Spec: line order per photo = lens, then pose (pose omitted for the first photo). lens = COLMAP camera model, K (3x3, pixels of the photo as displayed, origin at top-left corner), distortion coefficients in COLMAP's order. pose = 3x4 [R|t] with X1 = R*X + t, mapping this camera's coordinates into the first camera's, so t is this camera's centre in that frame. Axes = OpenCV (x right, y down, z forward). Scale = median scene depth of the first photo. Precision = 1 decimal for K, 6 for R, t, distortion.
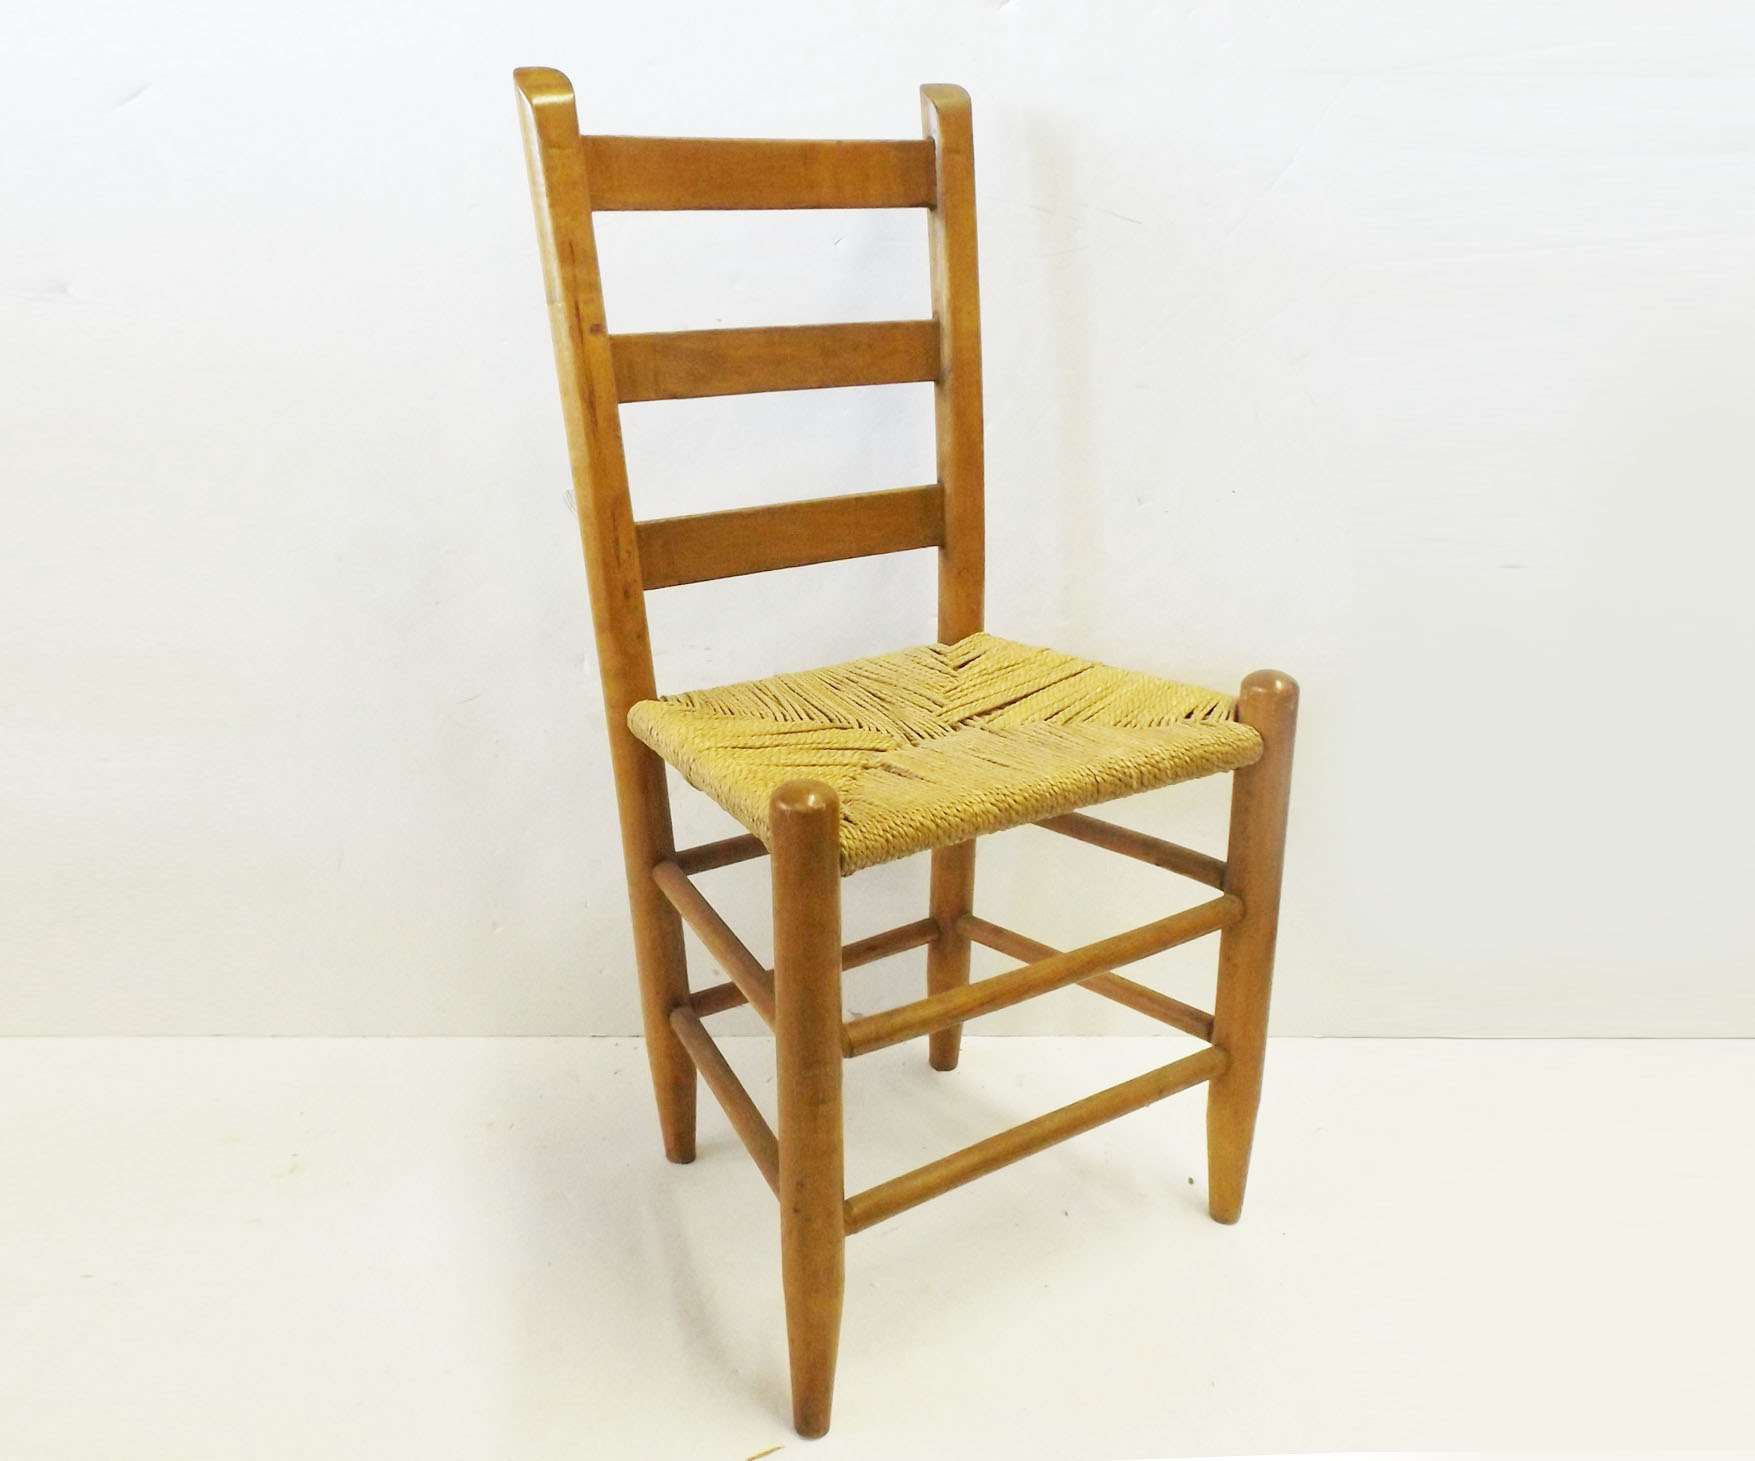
lens RADIAL K [[1300.4, 0, 877.5], [0, 1300.4, 730.5], [0, 0, 1]] dist [0.000300, -0.000007]
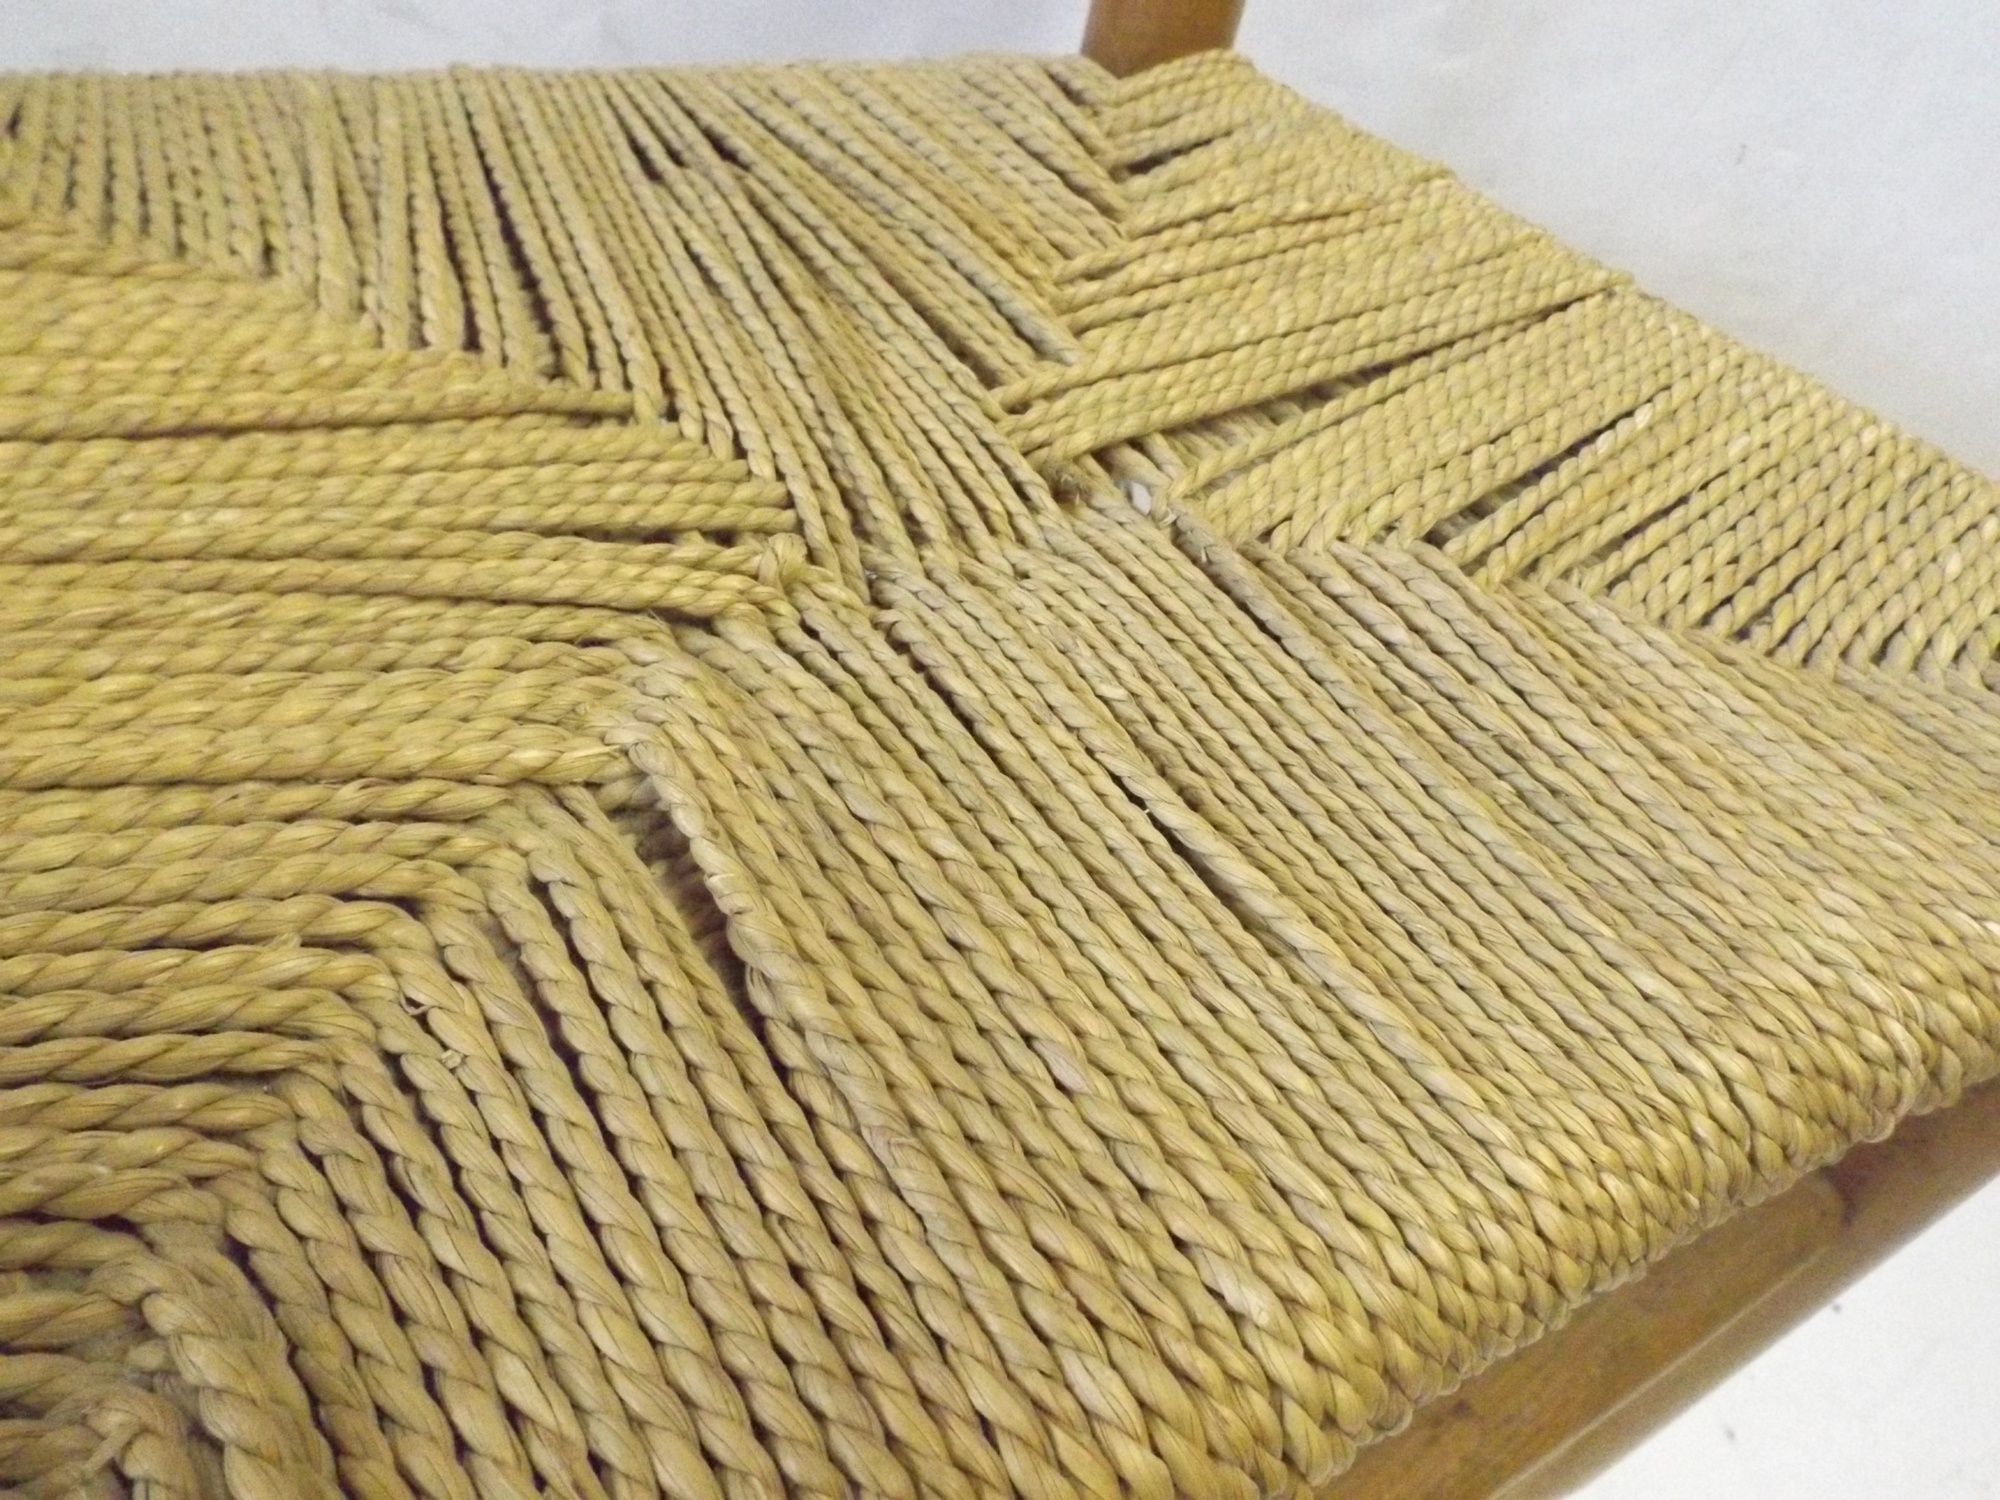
lens RADIAL K [[1391.2, 0, 1000.0], [0, 1391.2, 750.0], [0, 0, 1]] dist [0.005434, -0.004122]
pose [[0.979089, 0.181057, 0.092757, 0.029886], [-0.203266, 0.889213, 0.409857, -0.058117], [-0.008273, -0.420140, 0.907421, 0.699336]]
